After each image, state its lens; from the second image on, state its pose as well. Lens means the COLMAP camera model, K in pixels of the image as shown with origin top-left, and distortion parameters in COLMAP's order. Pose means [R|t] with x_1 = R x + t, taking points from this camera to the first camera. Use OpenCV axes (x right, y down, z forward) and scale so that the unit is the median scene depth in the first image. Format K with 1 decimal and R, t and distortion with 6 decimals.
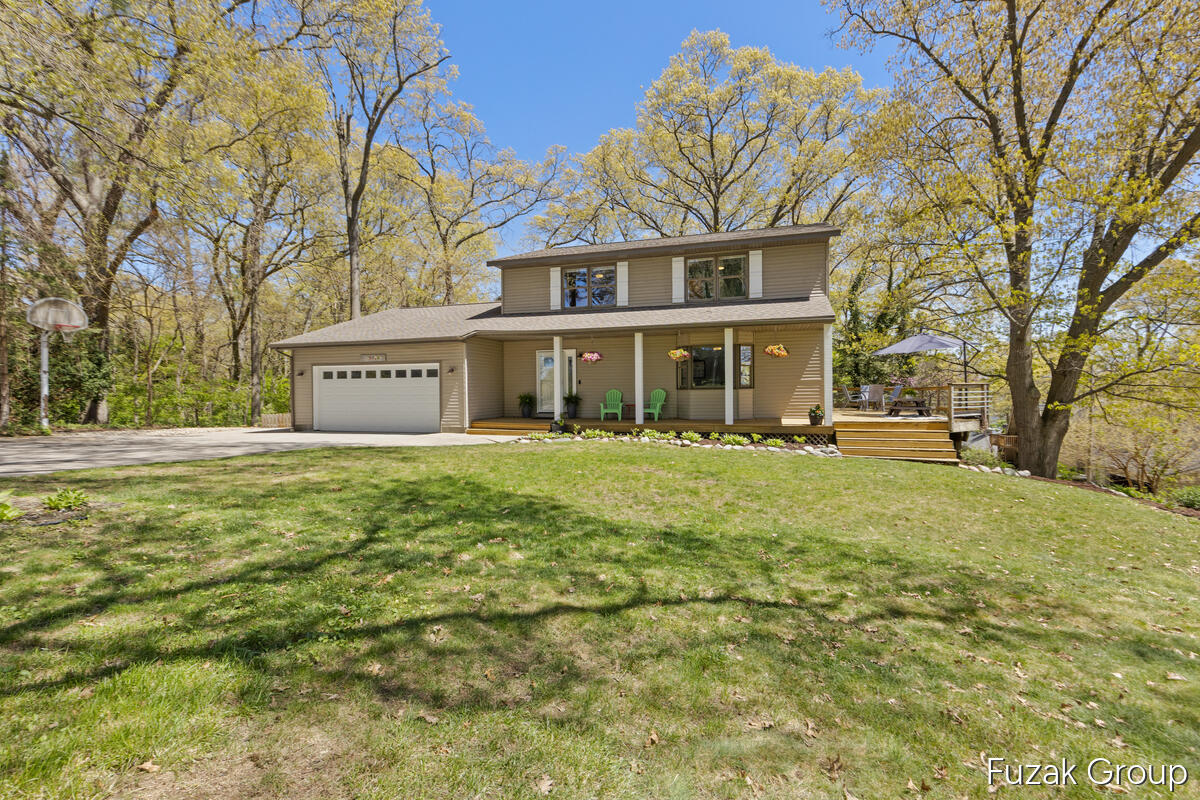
lens RADIAL K [[544.3, 0, 597.5], [0, 544.3, 397.8], [0, 0, 1]] dist [-0.002981, -0.000254]
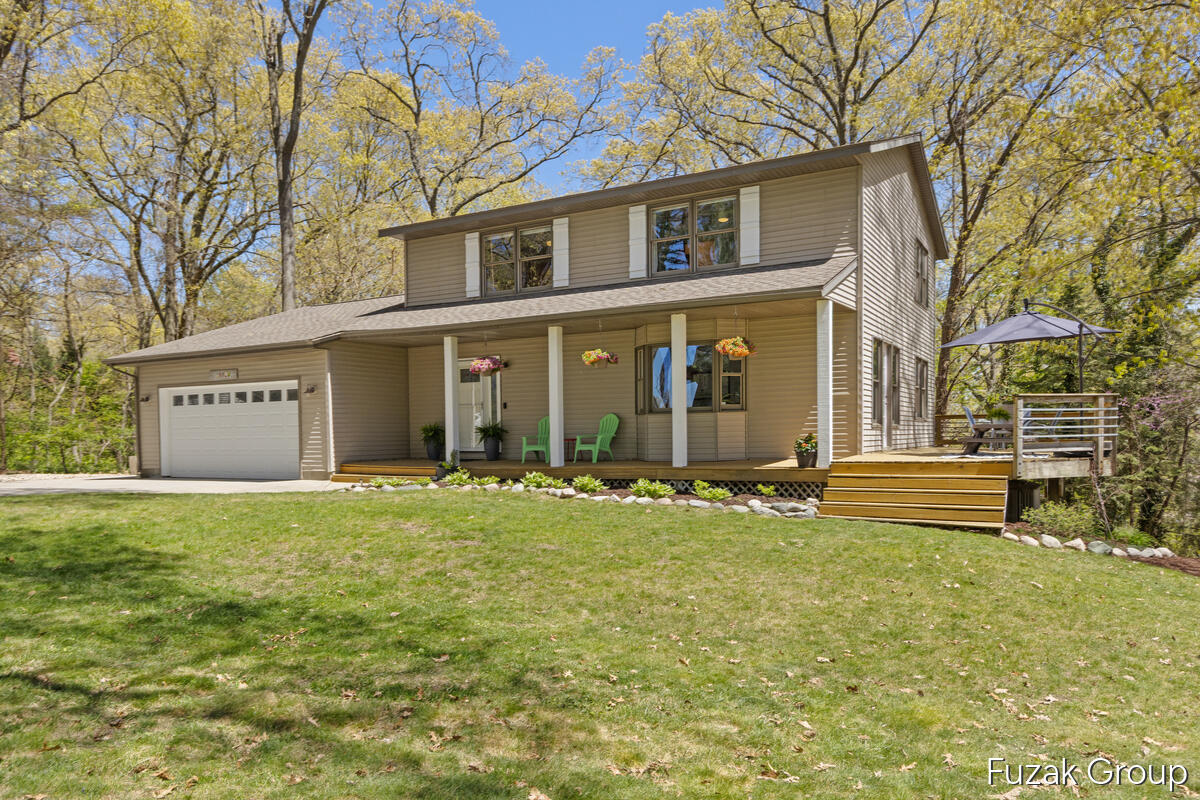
lens RADIAL K [[834.4, 0, 599.7], [0, 834.4, 469.0], [0, 0, 1]] dist [-0.009003, 0.001214]
pose [[0.978730, 0.003693, -0.205121, 0.294510], [0.002688, 0.999521, 0.030821, 0.017726], [0.205137, -0.030717, 0.978251, 0.028854]]
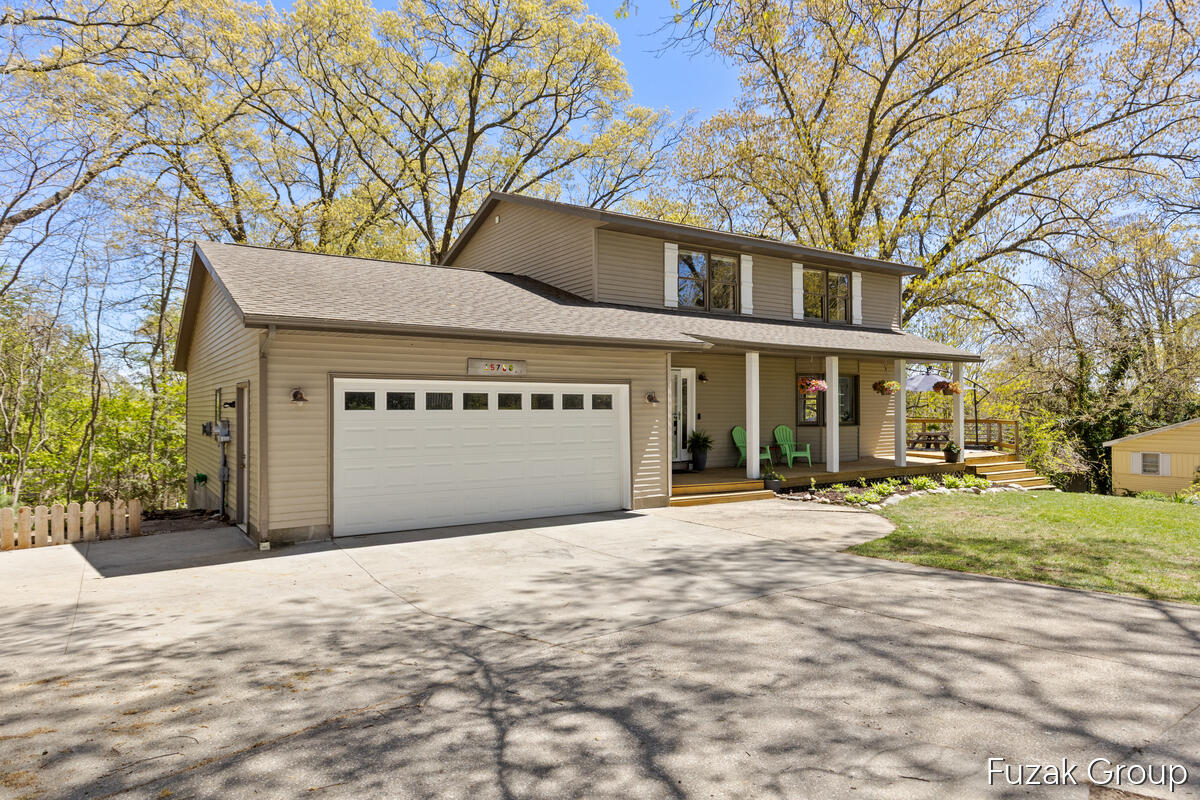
lens RADIAL K [[739.5, 0, 604.1], [0, 739.5, 400.5], [0, 0, 1]] dist [0.000608, 0.000184]
pose [[0.618708, 0.014187, 0.785493, -0.861594], [0.006440, 0.999712, -0.023129, -0.028951], [-0.785595, 0.019368, 0.618438, 0.527353]]
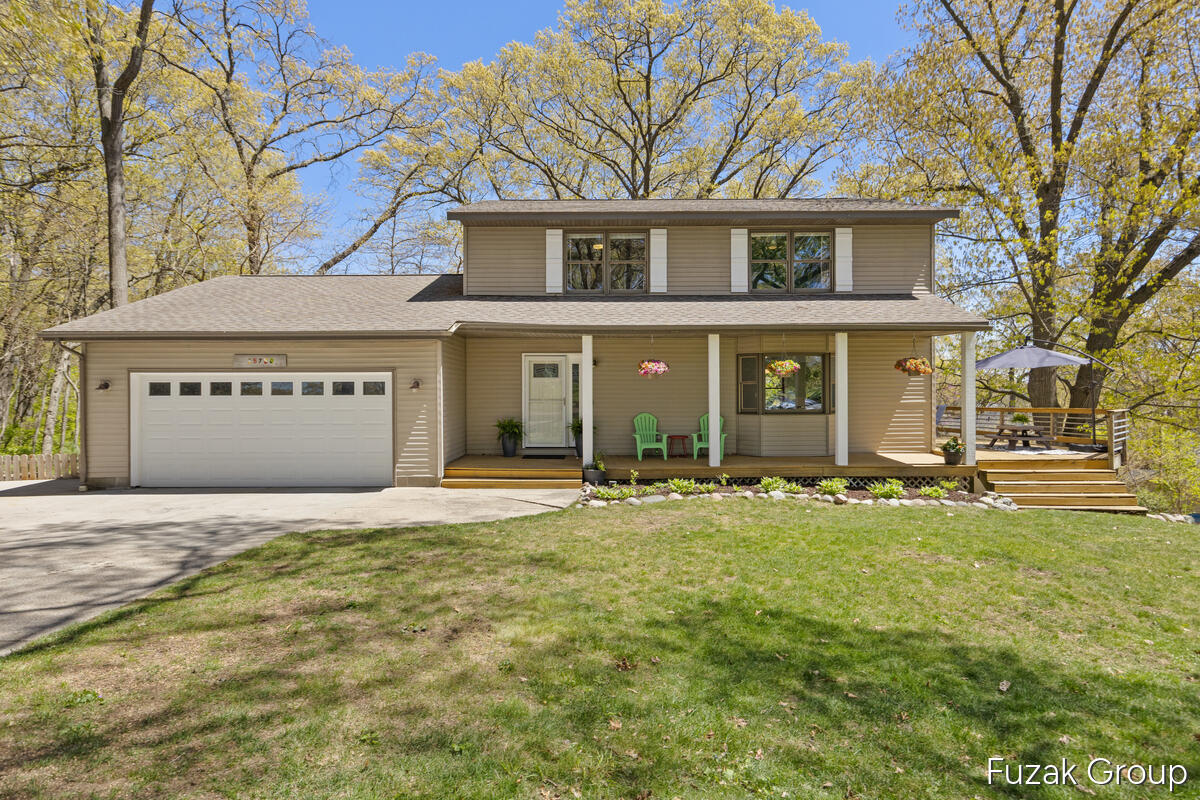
lens RADIAL K [[698.5, 0, 597.4], [0, 698.5, 397.9], [0, 0, 1]] dist [-0.000591, -0.004007]
pose [[0.952892, 0.003348, 0.303293, -0.295054], [-0.000527, 0.999956, -0.009384, -0.026887], [-0.303311, 0.008782, 0.952851, 0.178718]]
